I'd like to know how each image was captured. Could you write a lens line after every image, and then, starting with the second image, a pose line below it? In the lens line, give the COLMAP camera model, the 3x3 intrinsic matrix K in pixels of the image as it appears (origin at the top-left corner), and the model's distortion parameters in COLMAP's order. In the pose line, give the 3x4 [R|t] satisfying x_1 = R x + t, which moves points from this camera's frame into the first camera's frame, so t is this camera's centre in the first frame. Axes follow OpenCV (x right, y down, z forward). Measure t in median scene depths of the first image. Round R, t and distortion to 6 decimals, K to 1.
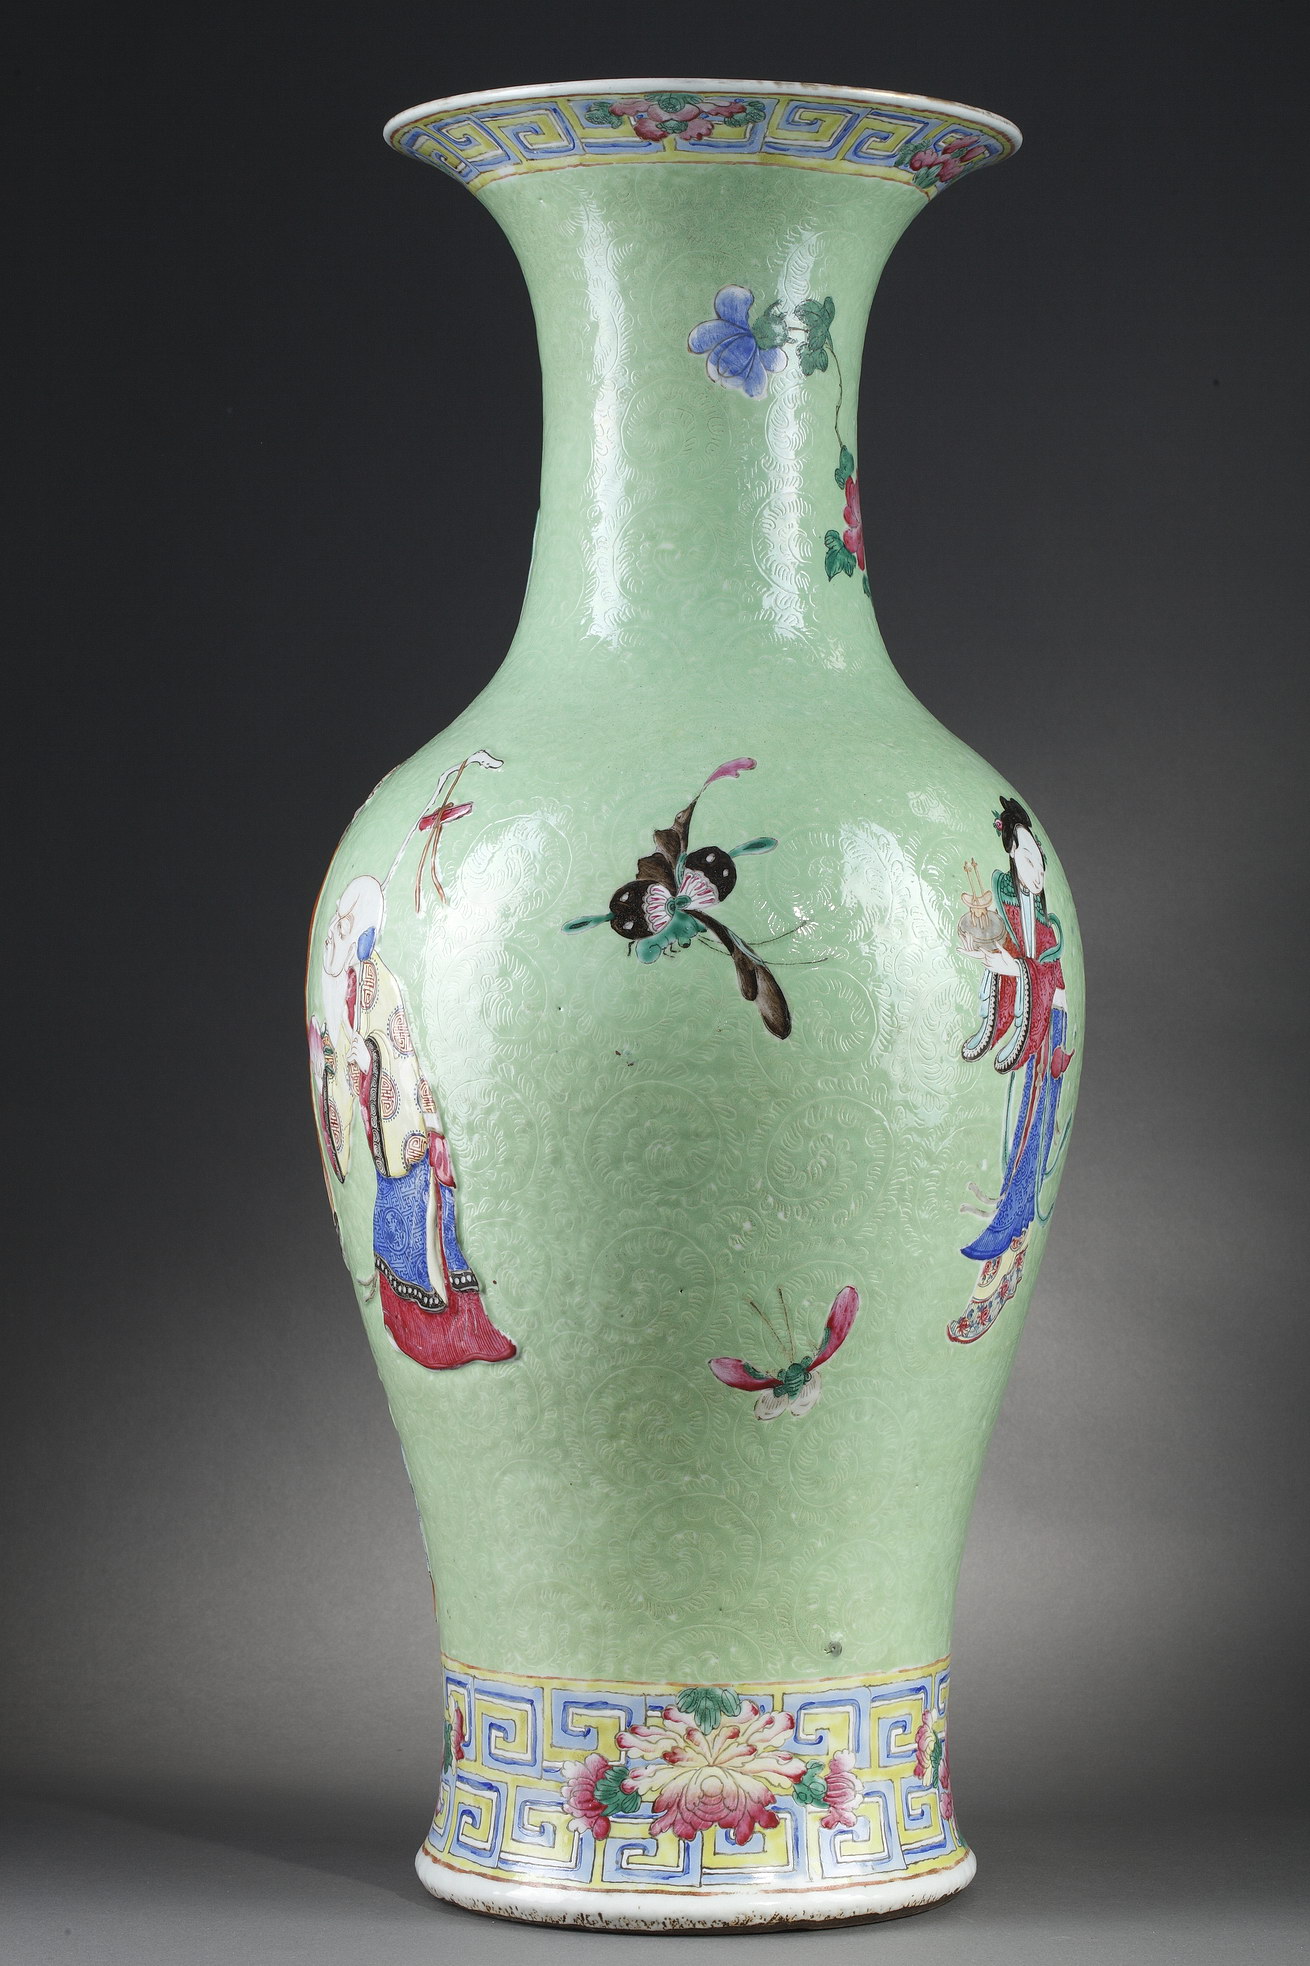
lens RADIAL K [[5821.6, 0, 656.7], [0, 5821.6, 920.8], [0, 0, 1]] dist [0.177239, 2.135696]
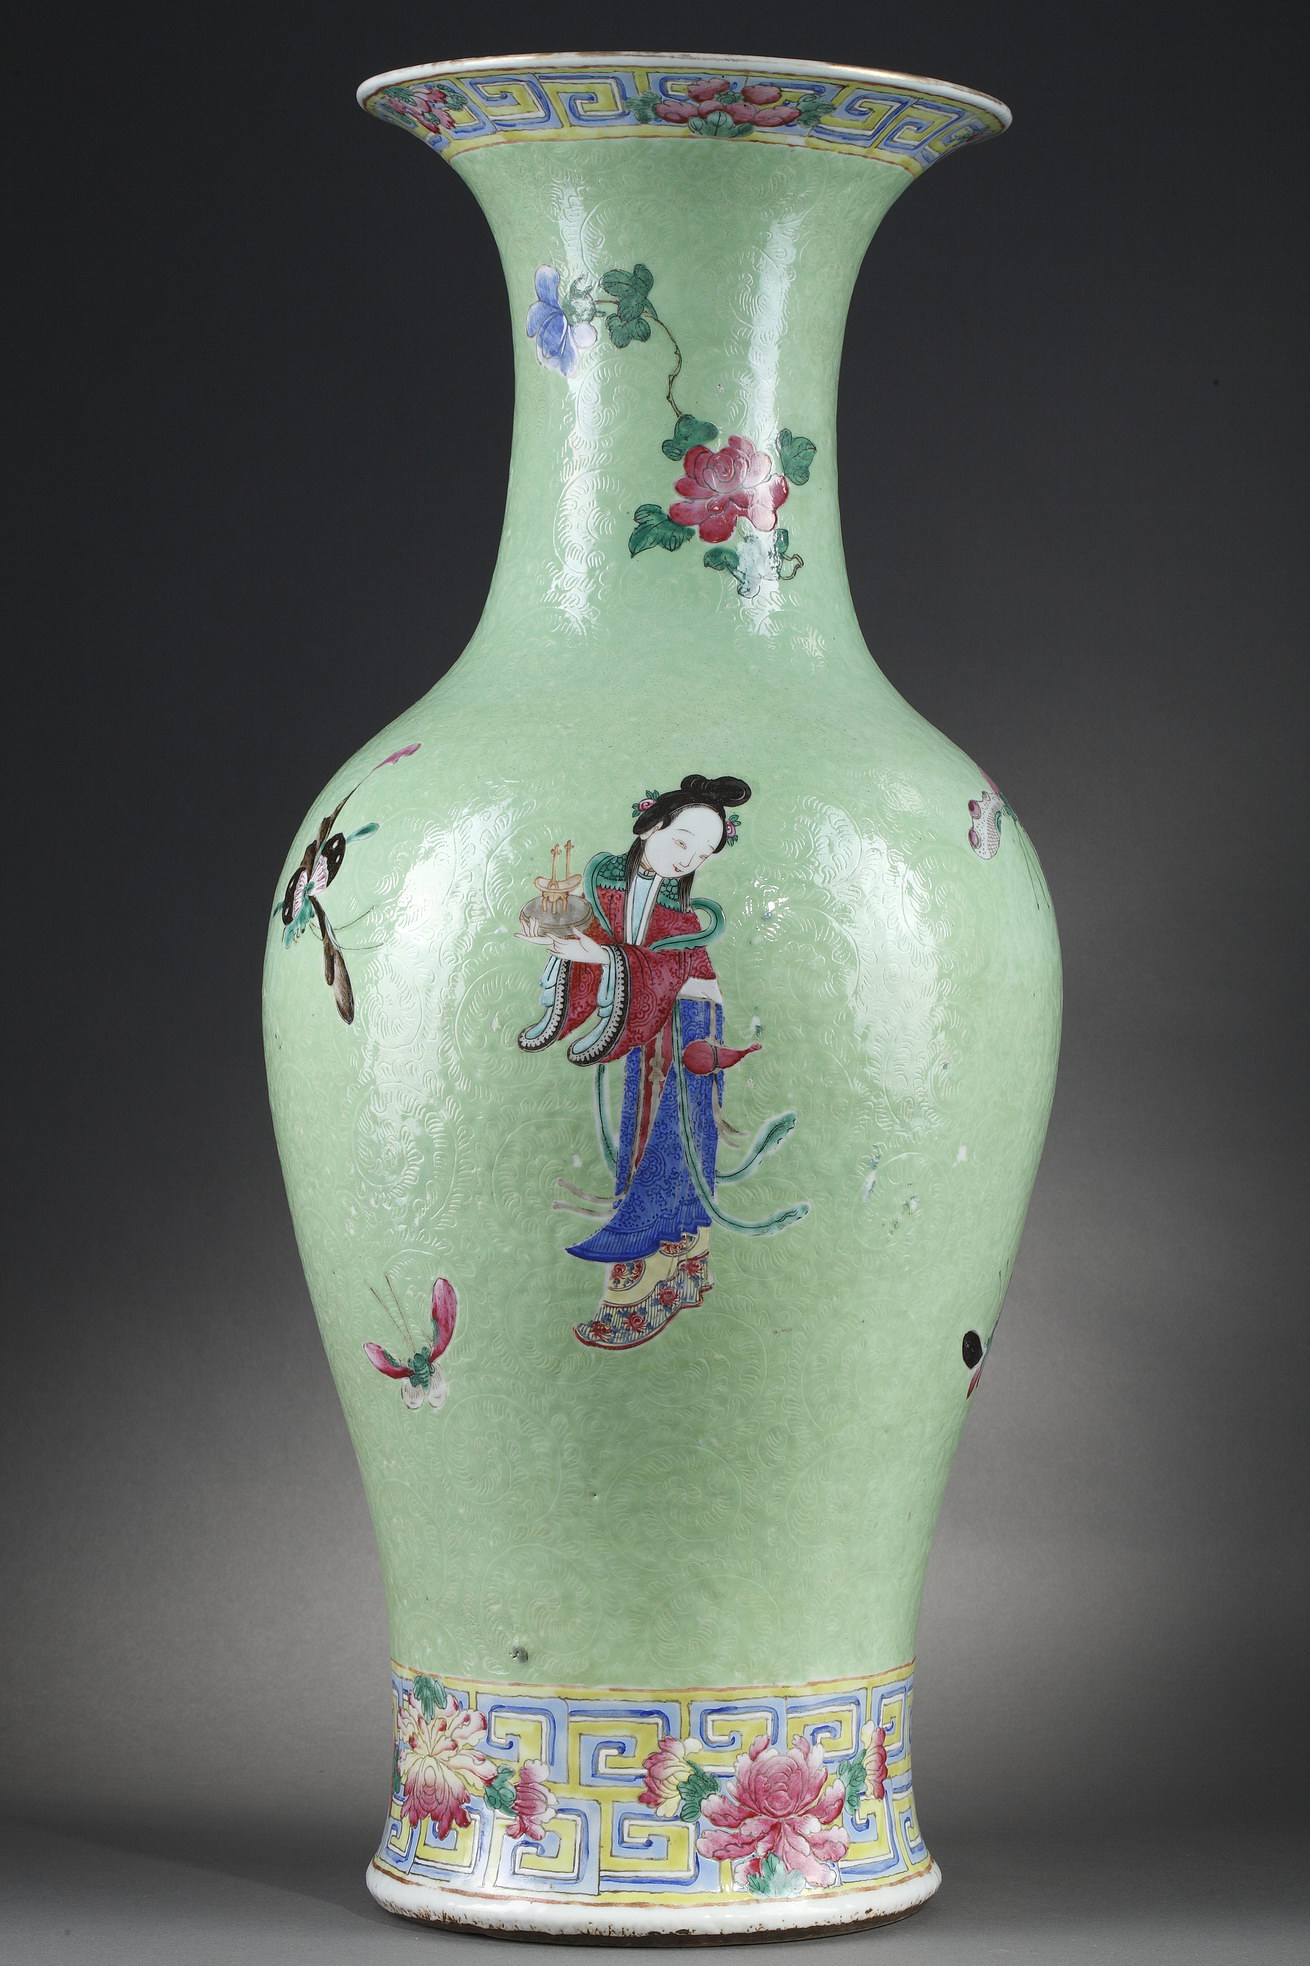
lens RADIAL K [[5821.6, 0, 656.7], [0, 5821.6, 920.8], [0, 0, 1]] dist [0.177239, 2.135696]
pose [[0.479055, -0.006698, -0.877759, 0.898884], [-0.006236, 0.999920, -0.011033, 0.012896], [0.877763, 0.010759, 0.478975, 0.552117]]
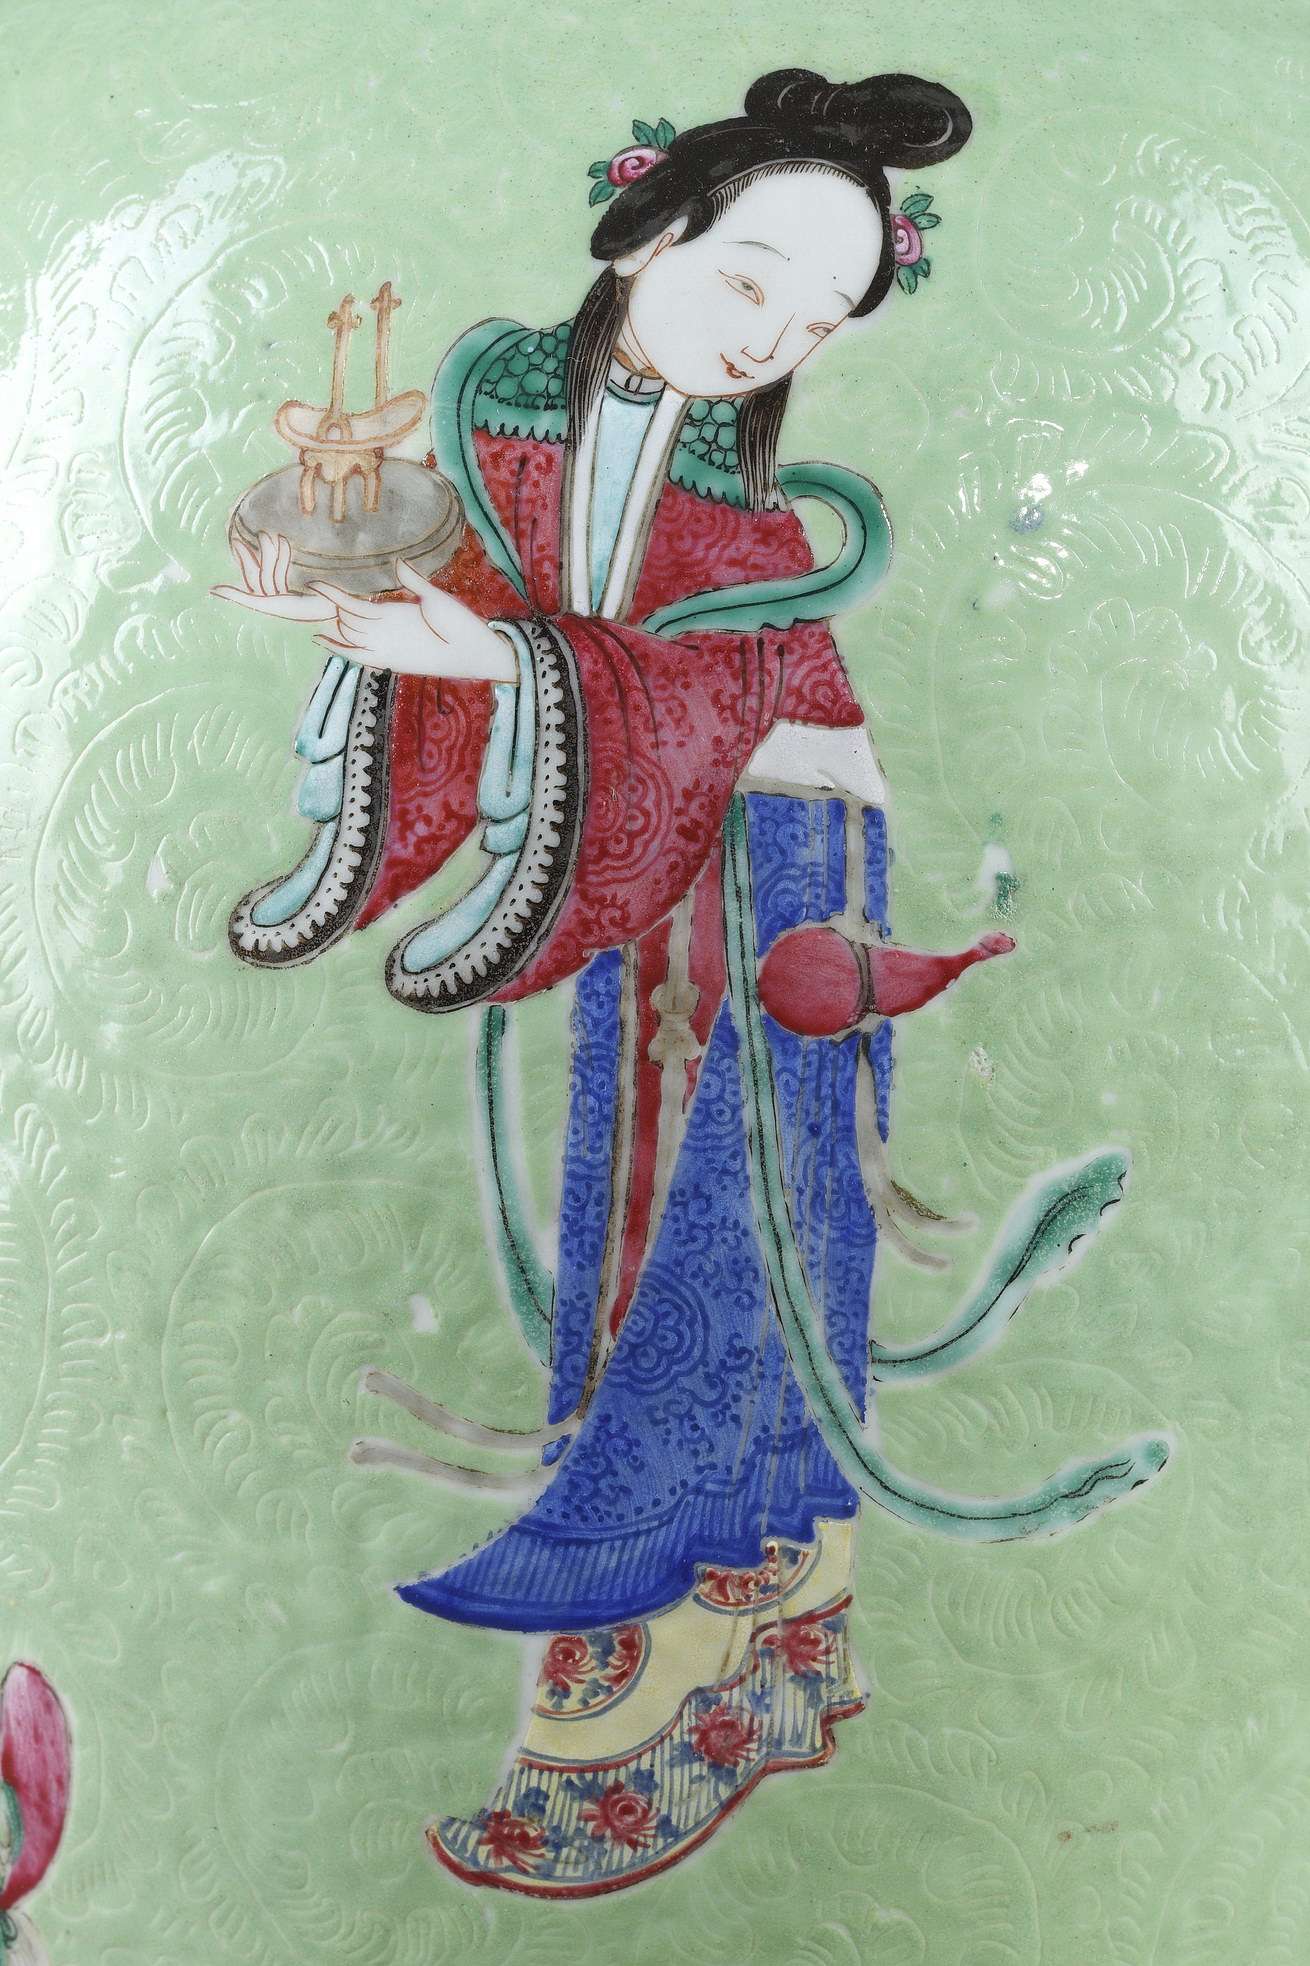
lens RADIAL K [[5821.6, 0, 656.7], [0, 5821.6, 920.8], [0, 0, 1]] dist [0.177239, 2.135696]
pose [[0.455108, 0.029781, -0.889938, 0.325553], [0.006300, 0.999308, 0.036663, 0.010879], [0.890414, -0.022293, 0.454606, 0.873206]]
